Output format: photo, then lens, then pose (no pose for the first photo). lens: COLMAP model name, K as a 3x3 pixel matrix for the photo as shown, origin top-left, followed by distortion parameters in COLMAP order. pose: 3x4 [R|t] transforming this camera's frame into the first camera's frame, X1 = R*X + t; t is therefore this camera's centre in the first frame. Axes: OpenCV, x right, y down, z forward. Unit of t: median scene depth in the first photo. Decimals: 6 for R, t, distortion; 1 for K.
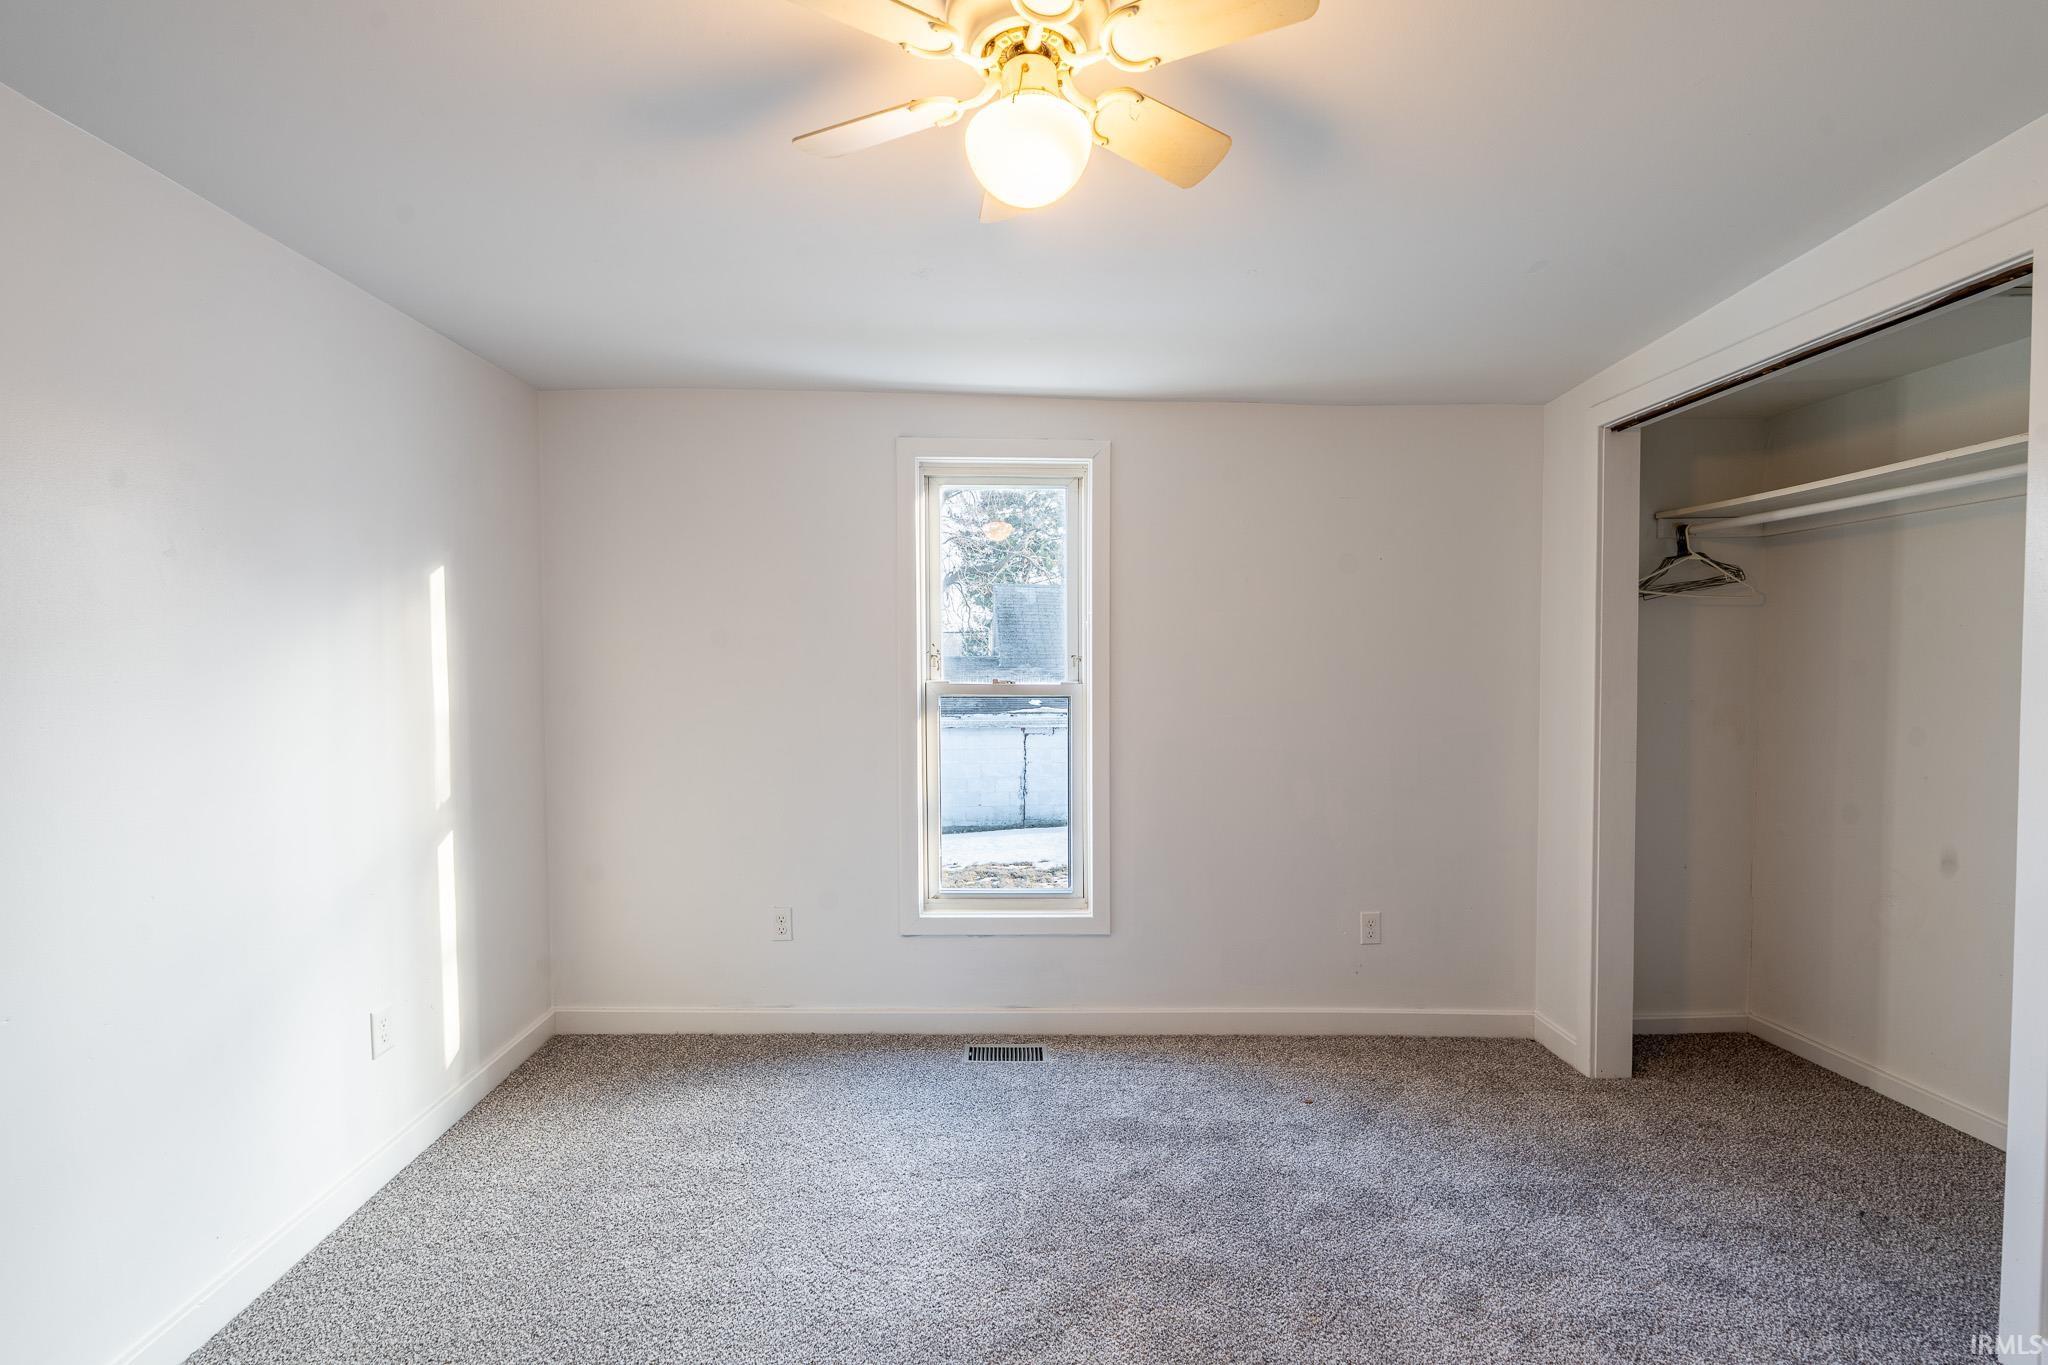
lens RADIAL K [[920.0, 0, 1027.0], [0, 920.0, 682.4], [0, 0, 1]] dist [-0.006045, 0.001694]
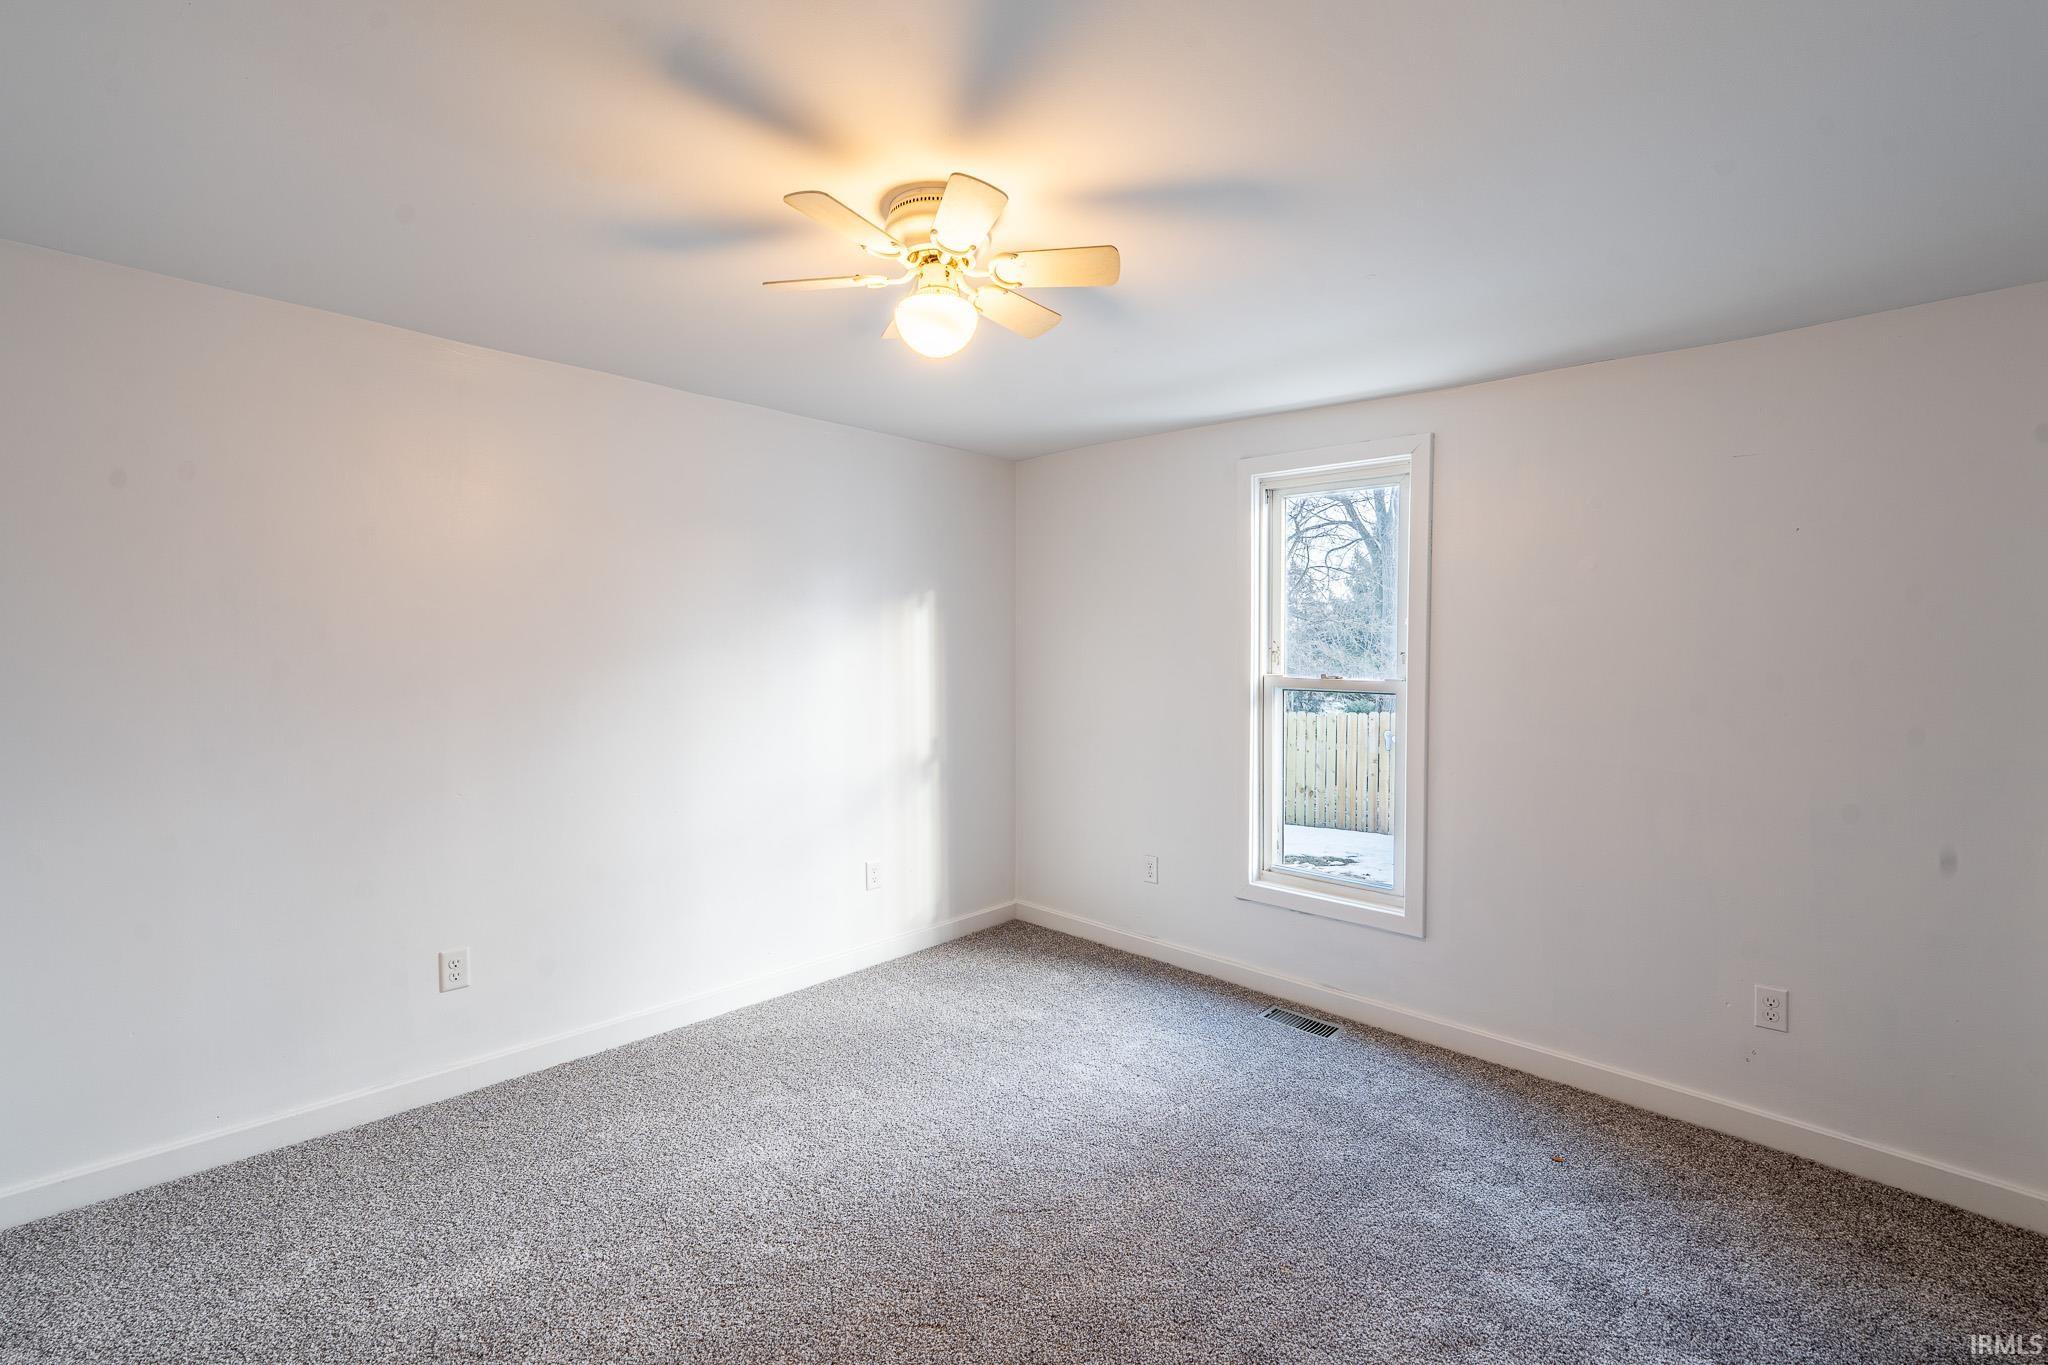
lens RADIAL K [[920.2, 0, 1024.0], [0, 920.2, 682.5], [0, 0, 1]] dist [-0.007978, 0.003094]
pose [[0.705313, 0.030739, -0.708229, 0.493265], [-0.026854, 0.999501, 0.016638, -0.002665], [0.708387, 0.007283, 0.705787, 0.009908]]
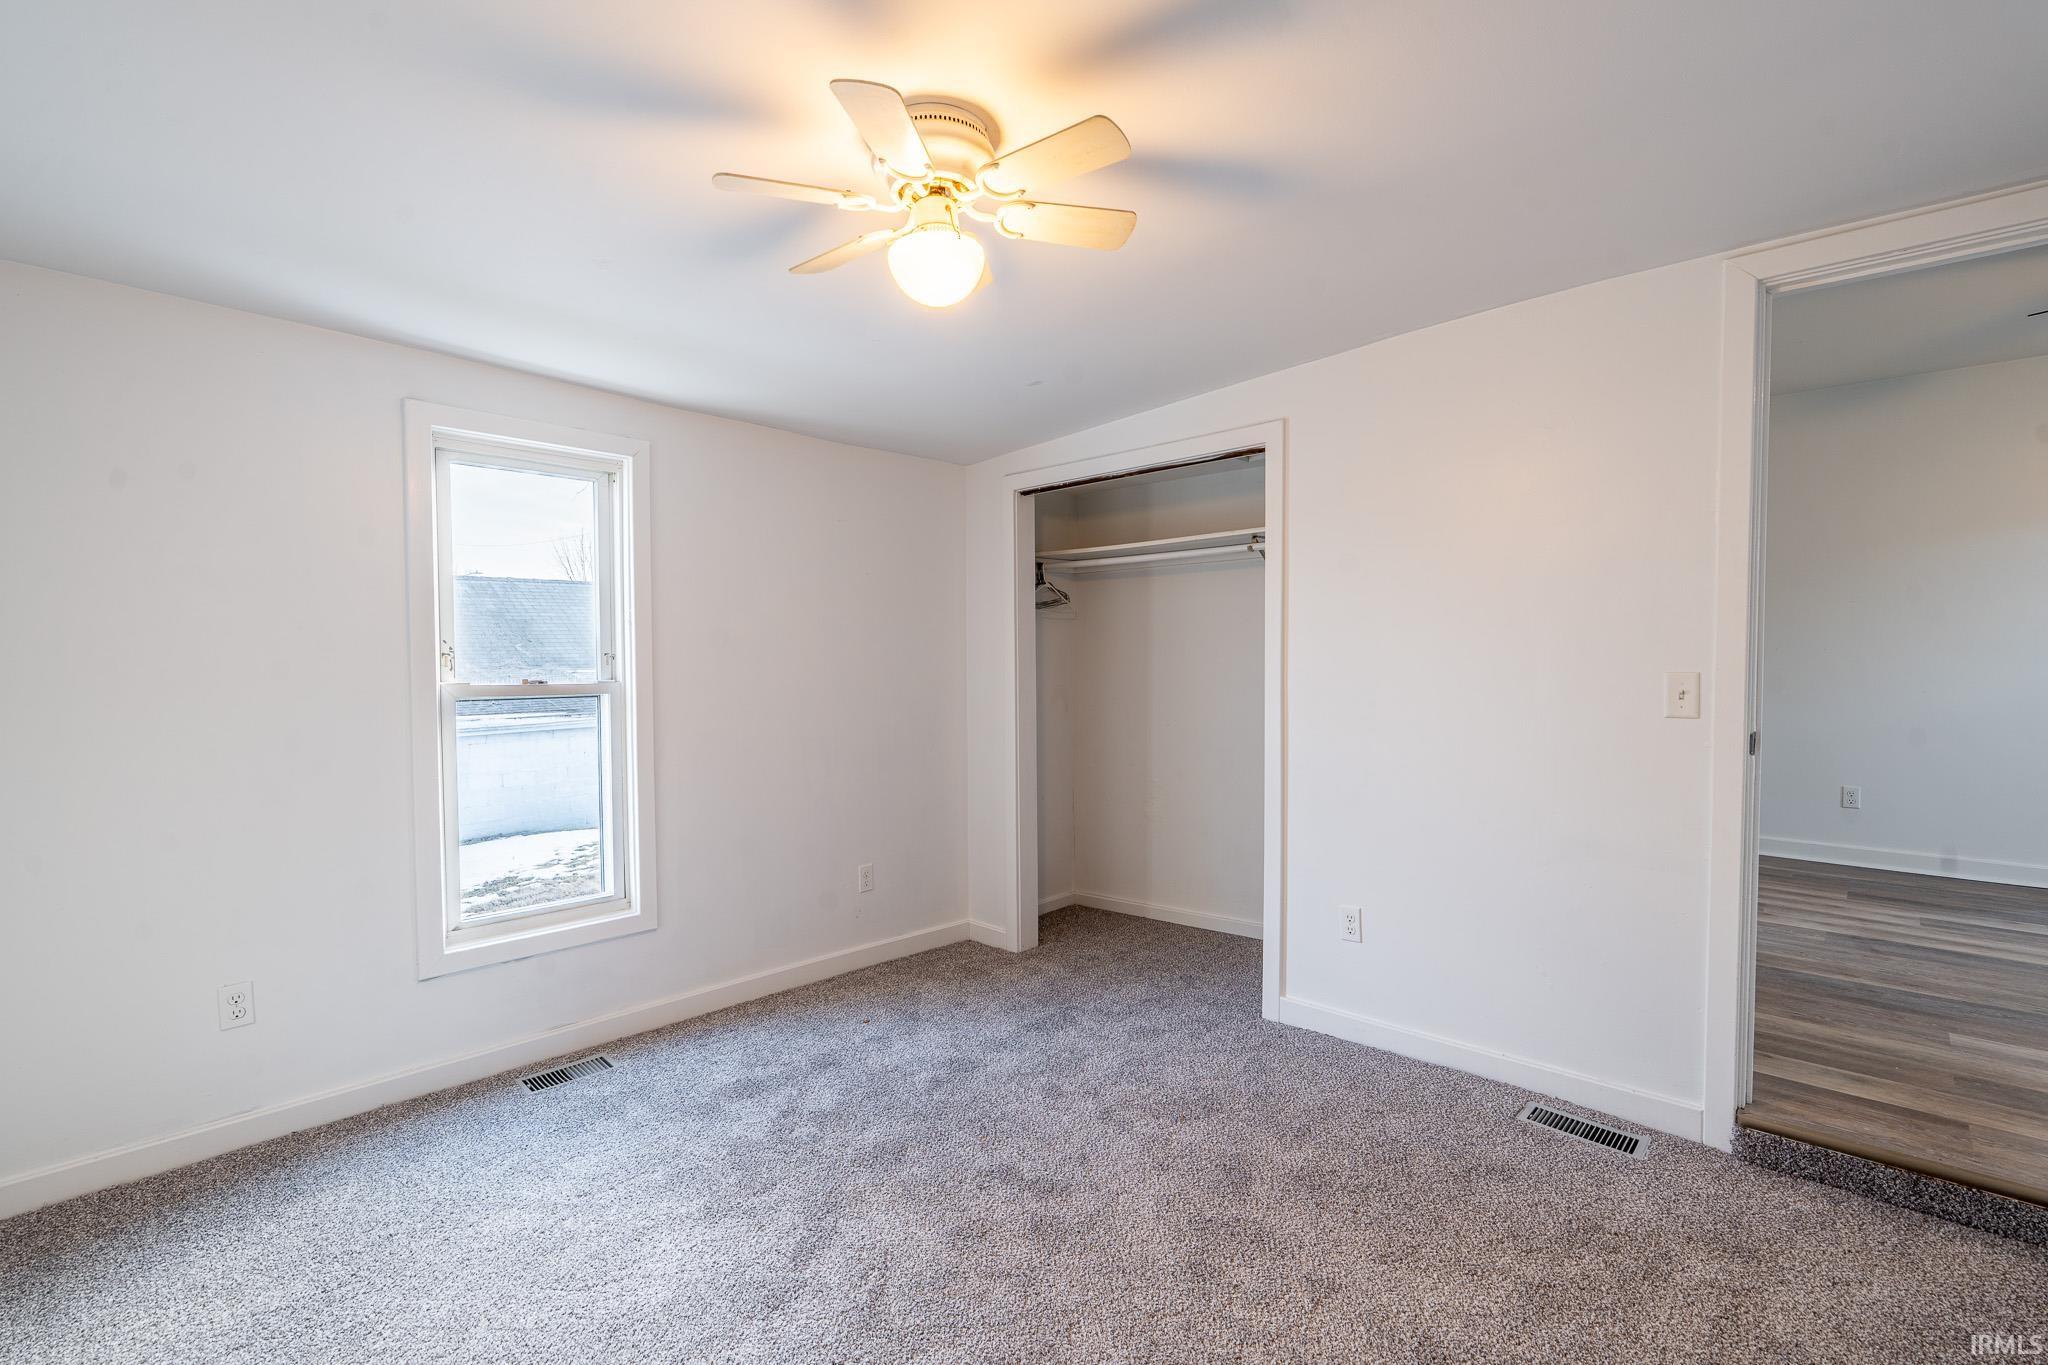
lens RADIAL K [[920.2, 0, 1024.0], [0, 920.2, 682.5], [0, 0, 1]] dist [-0.007978, 0.003094]
pose [[0.702062, -0.023258, 0.711736, -0.354147], [0.025068, 0.999654, 0.007939, 0.005570], [-0.711675, 0.012268, 0.702402, -0.002433]]
